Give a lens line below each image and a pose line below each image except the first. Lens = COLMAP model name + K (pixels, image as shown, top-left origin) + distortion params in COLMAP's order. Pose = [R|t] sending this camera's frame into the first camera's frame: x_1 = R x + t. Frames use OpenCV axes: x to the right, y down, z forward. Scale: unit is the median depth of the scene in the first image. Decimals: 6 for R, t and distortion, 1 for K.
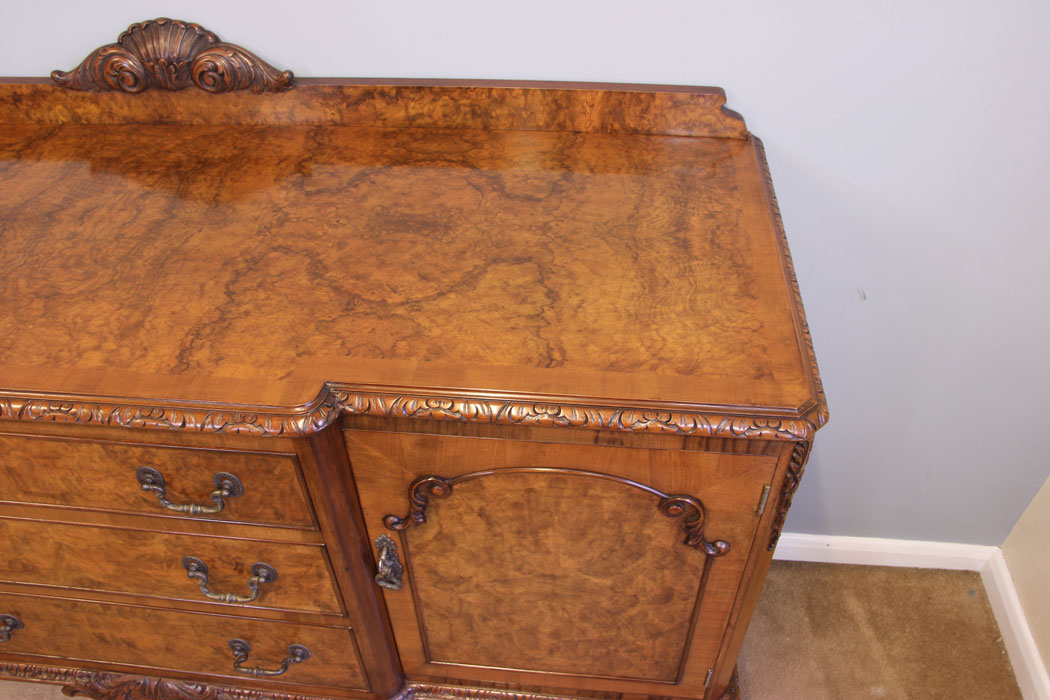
lens RADIAL K [[826.1, 0, 514.3], [0, 826.1, 356.2], [0, 0, 1]] dist [-0.132429, 0.106529]
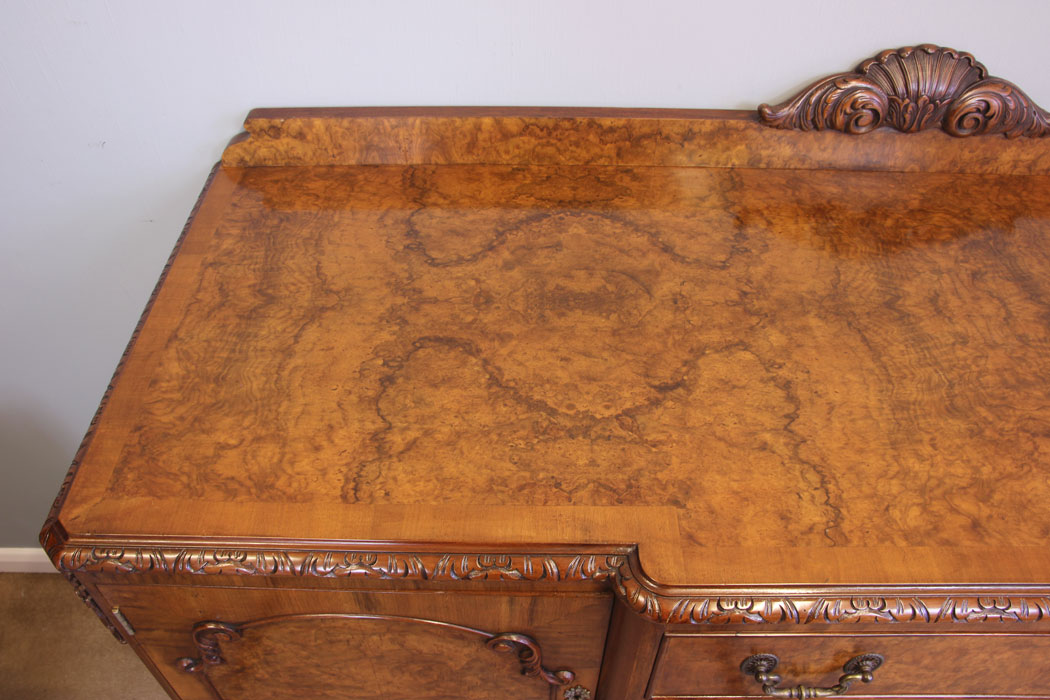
lens RADIAL K [[826.1, 0, 514.3], [0, 826.1, 356.2], [0, 0, 1]] dist [-0.132429, 0.106529]
pose [[0.996370, -0.041668, 0.074239, -1.018105], [0.037969, 0.997999, 0.050556, -0.184509], [-0.076197, -0.047554, 0.995958, 0.244231]]
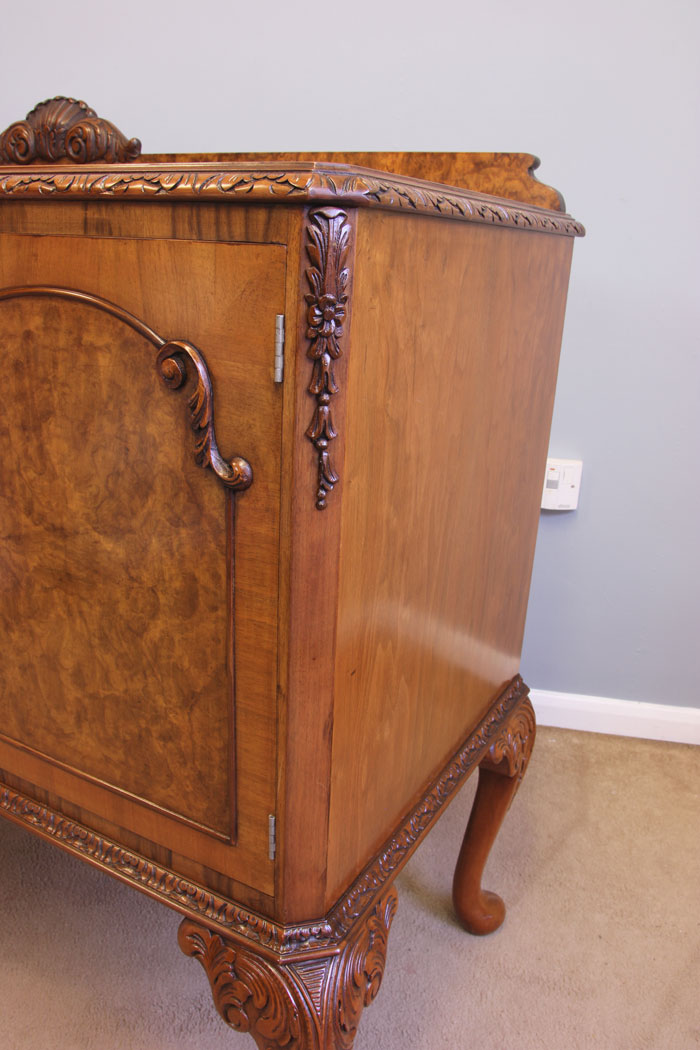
lens RADIAL K [[831.7, 0, 353.5], [0, 831.7, 536.6], [0, 0, 1]] dist [-0.134275, 0.108479]
pose [[0.923051, 0.194229, -0.332041, 0.481397], [-0.306153, 0.893545, -0.328402, 0.399647], [0.232909, 0.404787, 0.884252, 0.400815]]
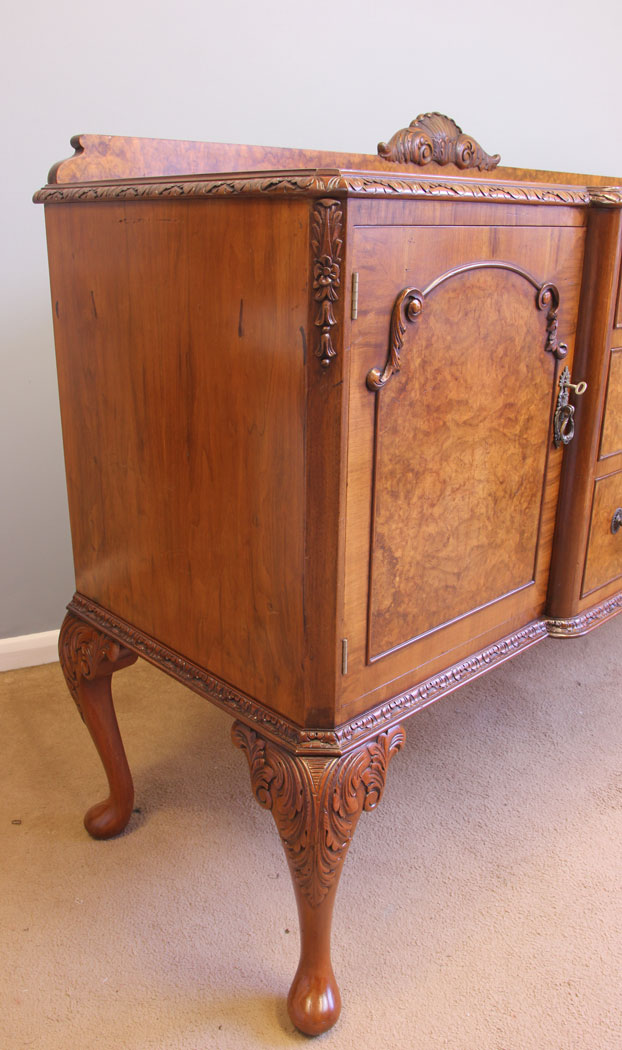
lens RADIAL K [[853.6, 0, 296.2], [0, 853.6, 523.7], [0, 0, 1]] dist [-0.144088, 0.150255]
pose [[0.671856, -0.226871, 0.705081, -1.950431], [0.482890, 0.855978, -0.184711, 0.365742], [-0.561628, 0.464576, 0.684648, 0.529484]]
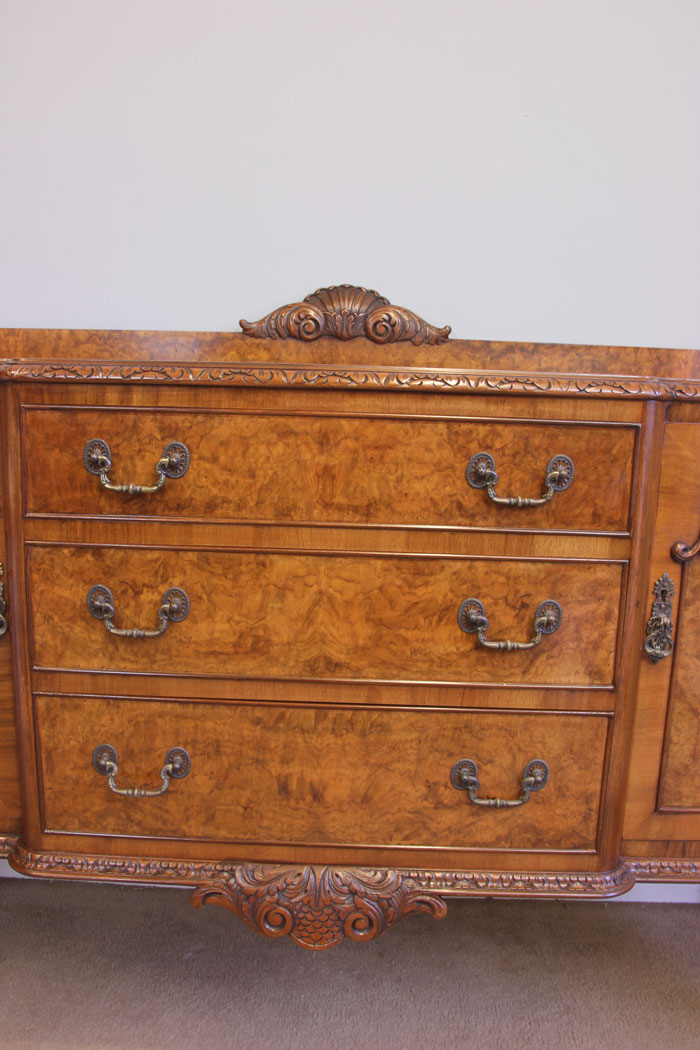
lens RADIAL K [[826.1, 0, 354.3], [0, 826.1, 531.4], [0, 0, 1]] dist [-0.132429, 0.106529]
pose [[0.994921, 0.038075, 0.093184, -0.586446], [0.017704, 0.845093, -0.534326, 0.646320], [-0.099093, 0.533262, 0.840126, 0.139494]]
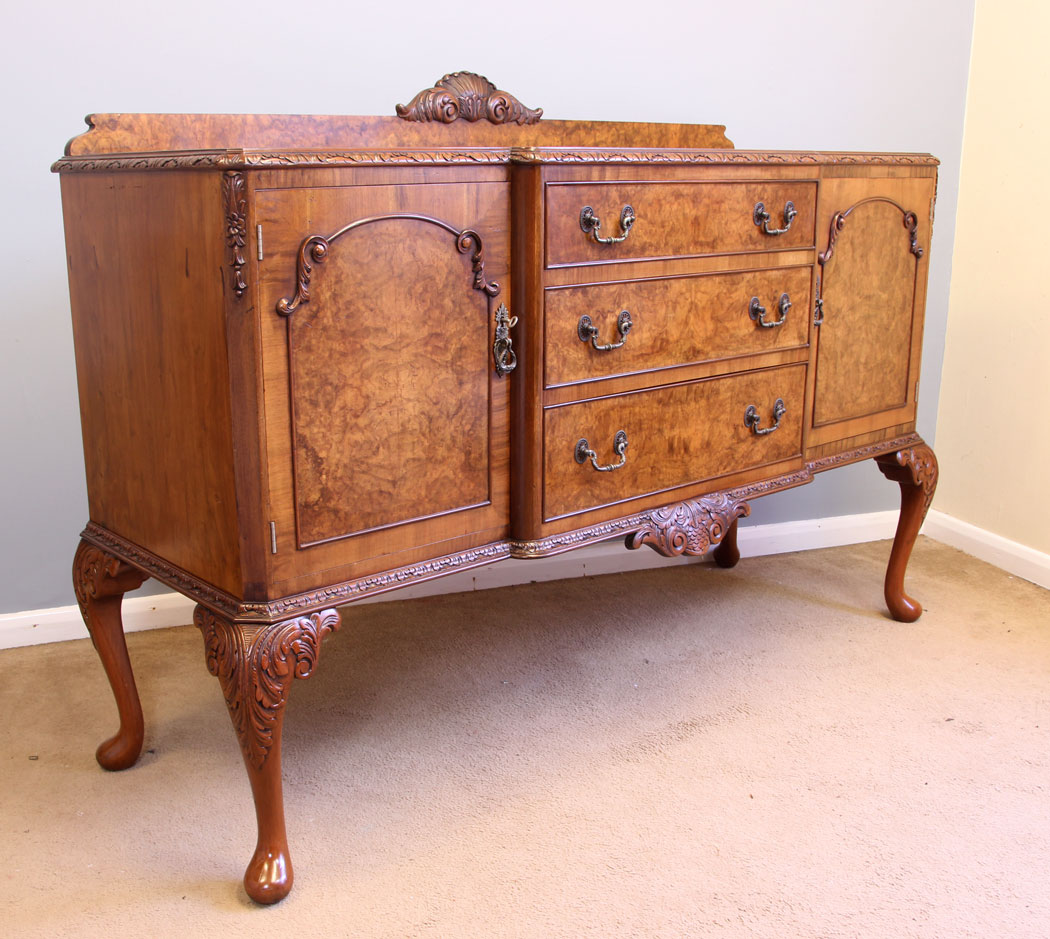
lens RADIAL K [[1202.2, 0, 447.7], [0, 1202.2, 487.0], [0, 0, 1]] dist [-0.164331, 0.193501]
pose [[0.715557, -0.166114, 0.678516, -2.183607], [0.464917, 0.838199, -0.285089, 0.837978], [-0.521374, 0.519451, 0.677008, -0.010383]]
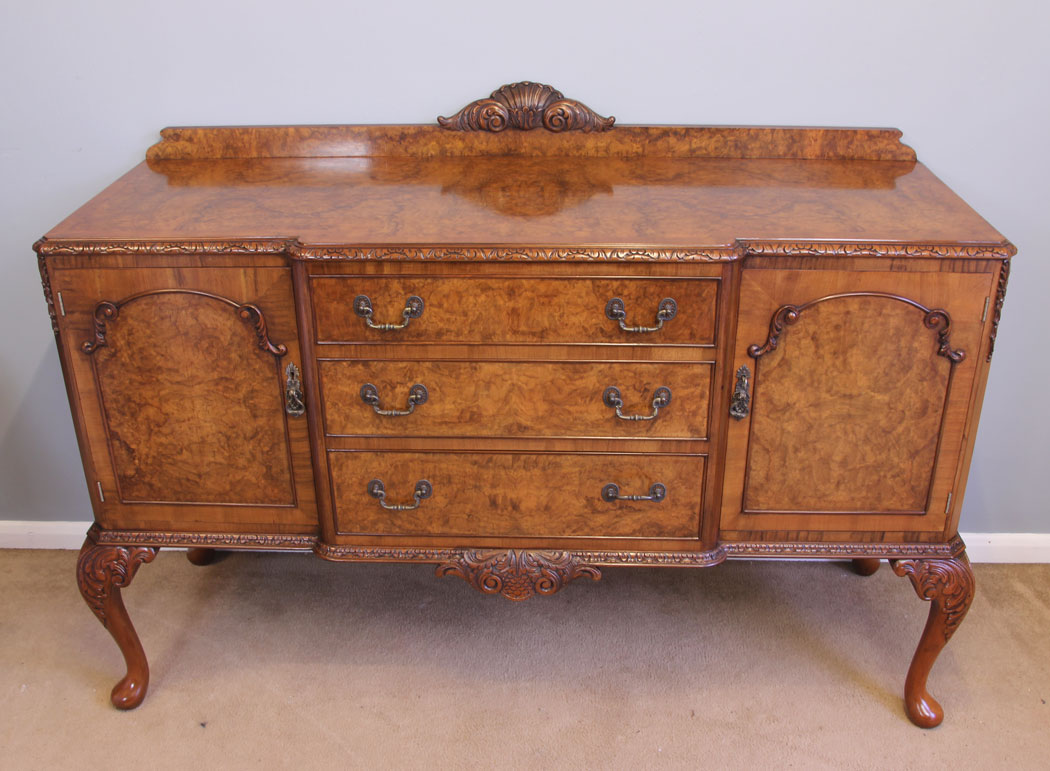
lens RADIAL K [[1075.1, 0, 524.5], [0, 1075.1, 370.2], [0, 0, 1]] dist [-0.131644, 0.097023]
pose [[0.998043, -0.012074, 0.061353, -0.627621], [0.029282, 0.957196, -0.287955, 0.717571], [-0.055250, 0.289188, 0.955677, -0.798135]]
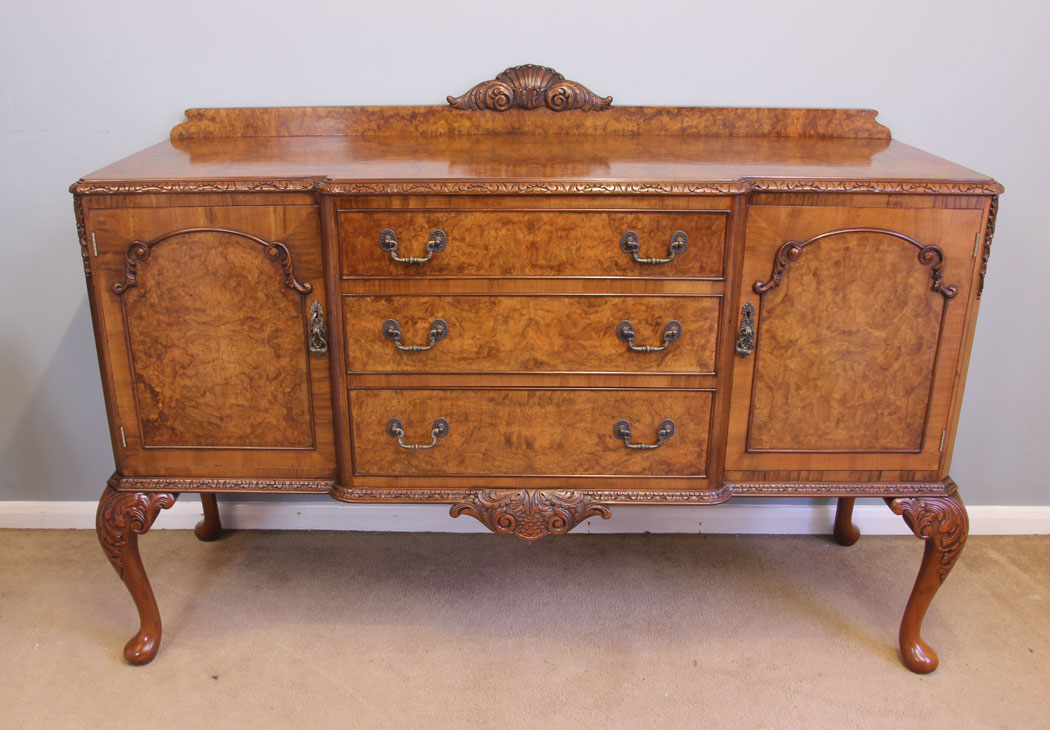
lens RADIAL K [[985.7, 0, 488.9], [0, 985.7, 378.4], [0, 0, 1]] dist [-0.130057, 0.100652]
pose [[0.997061, -0.008944, 0.076087, -0.741020], [0.035687, 0.933053, -0.357964, 0.932042], [-0.067792, 0.359627, 0.930630, -0.627321]]
